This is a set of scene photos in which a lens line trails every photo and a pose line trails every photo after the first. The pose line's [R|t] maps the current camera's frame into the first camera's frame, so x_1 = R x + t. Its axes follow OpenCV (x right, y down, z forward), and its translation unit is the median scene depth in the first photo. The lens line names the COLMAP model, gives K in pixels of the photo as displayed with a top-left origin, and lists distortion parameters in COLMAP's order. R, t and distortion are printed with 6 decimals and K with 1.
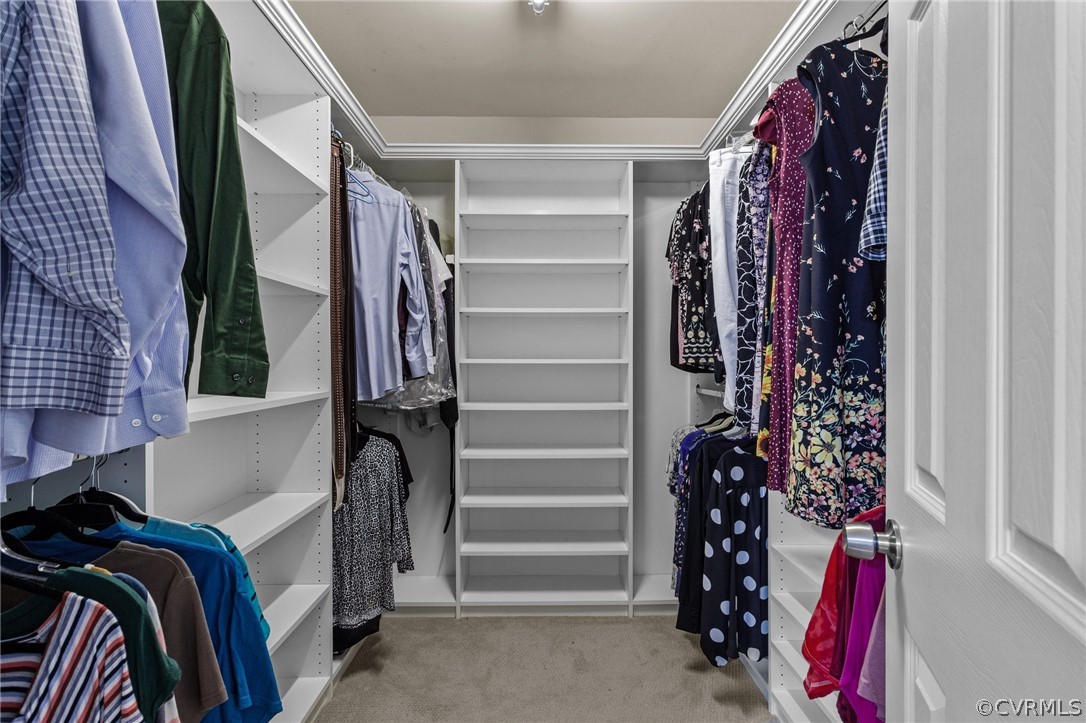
lens RADIAL K [[517.1, 0, 546.1], [0, 517.1, 363.6], [0, 0, 1]] dist [-0.001123, 0.004233]
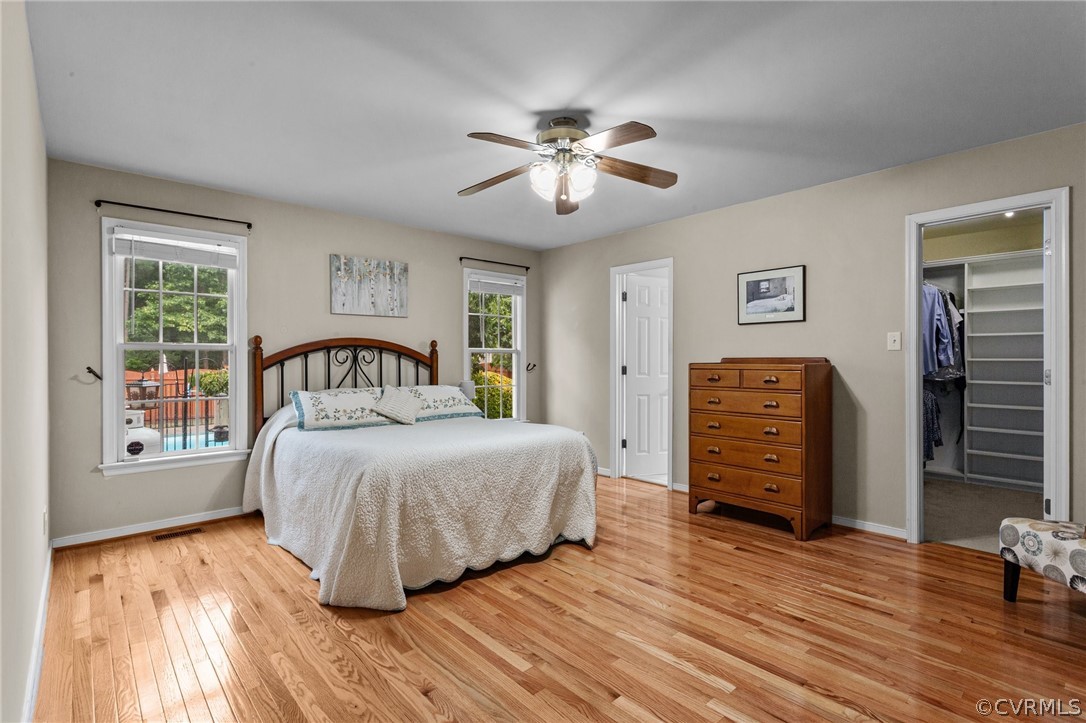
lens RADIAL K [[517.1, 0, 553.4], [0, 517.1, 366.8], [0, 0, 1]] dist [-0.001123, 0.004233]
pose [[0.677174, 0.007419, -0.735786, 0.250517], [-0.001922, 0.999964, 0.008314, 0.011352], [0.735821, -0.004216, 0.677163, -1.715736]]
